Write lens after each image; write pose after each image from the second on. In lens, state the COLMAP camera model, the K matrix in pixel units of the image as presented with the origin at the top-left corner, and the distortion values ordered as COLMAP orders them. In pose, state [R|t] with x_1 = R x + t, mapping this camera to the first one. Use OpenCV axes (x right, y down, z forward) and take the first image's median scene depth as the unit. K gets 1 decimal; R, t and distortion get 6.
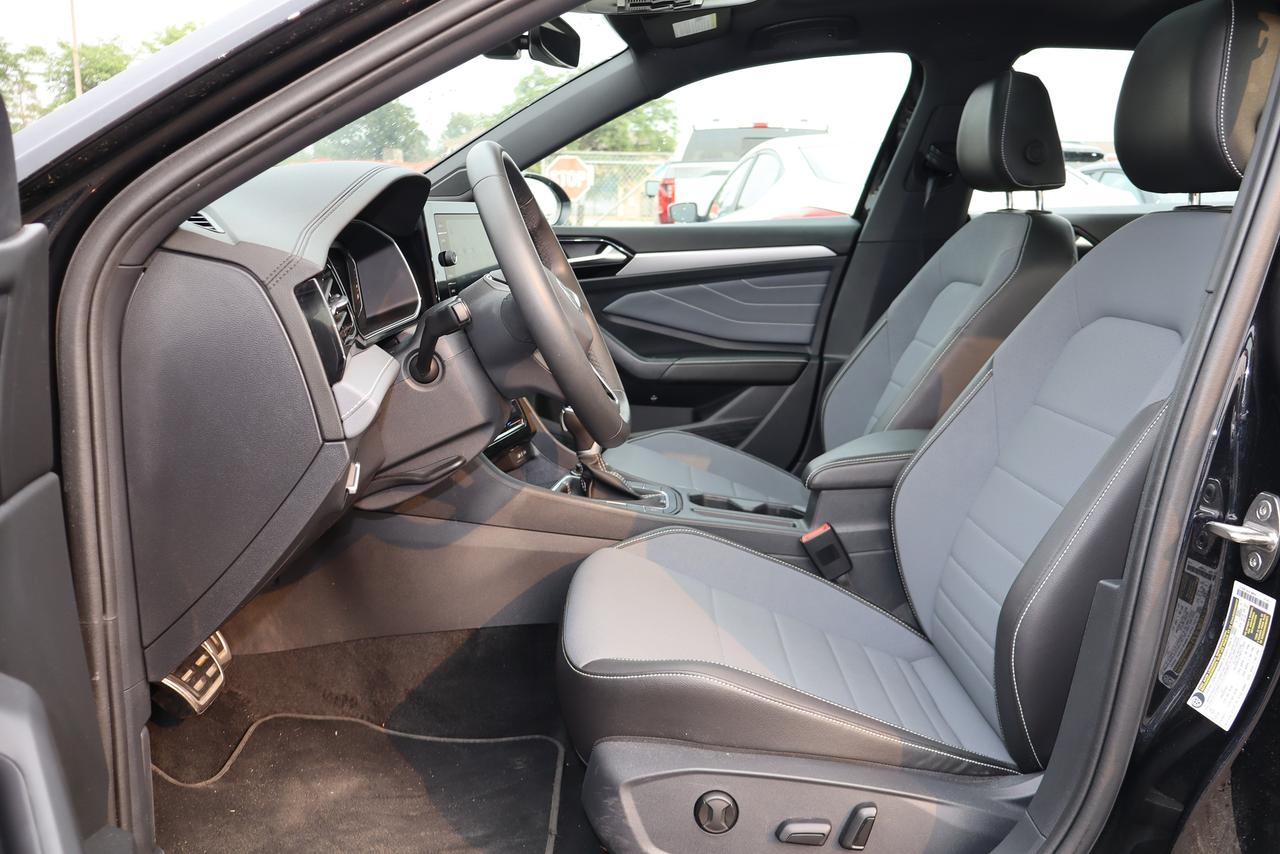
lens RADIAL K [[1081.6, 0, 610.5], [0, 1081.6, 413.6], [0, 0, 1]] dist [0.000506, 0.009878]
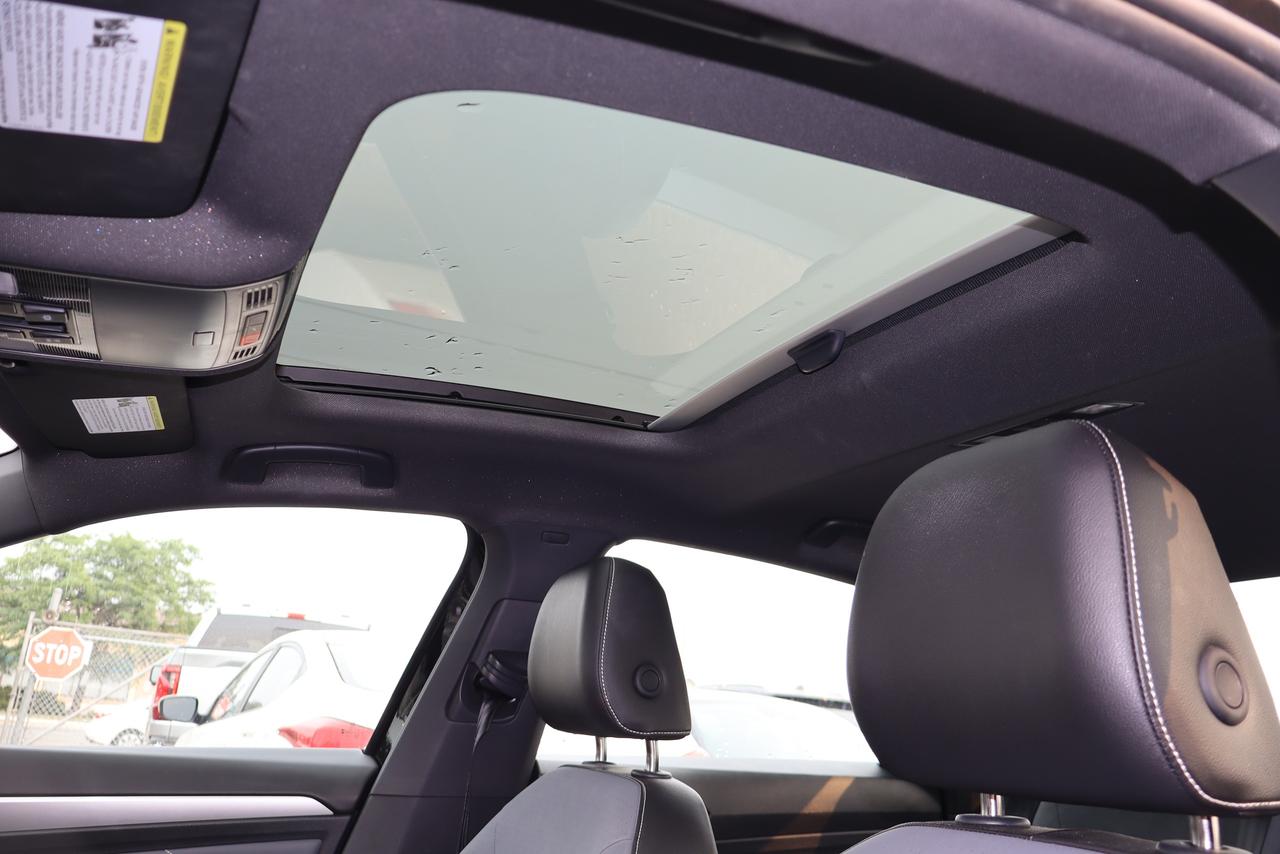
lens RADIAL K [[1081.6, 0, 640.8], [0, 1081.6, 428.4], [0, 0, 1]] dist [0.000506, 0.009878]
pose [[0.903749, 0.179205, 0.388745, 0.086465], [0.005375, 0.903329, -0.428916, -0.078532], [-0.428028, 0.389722, 0.815419, 0.326728]]
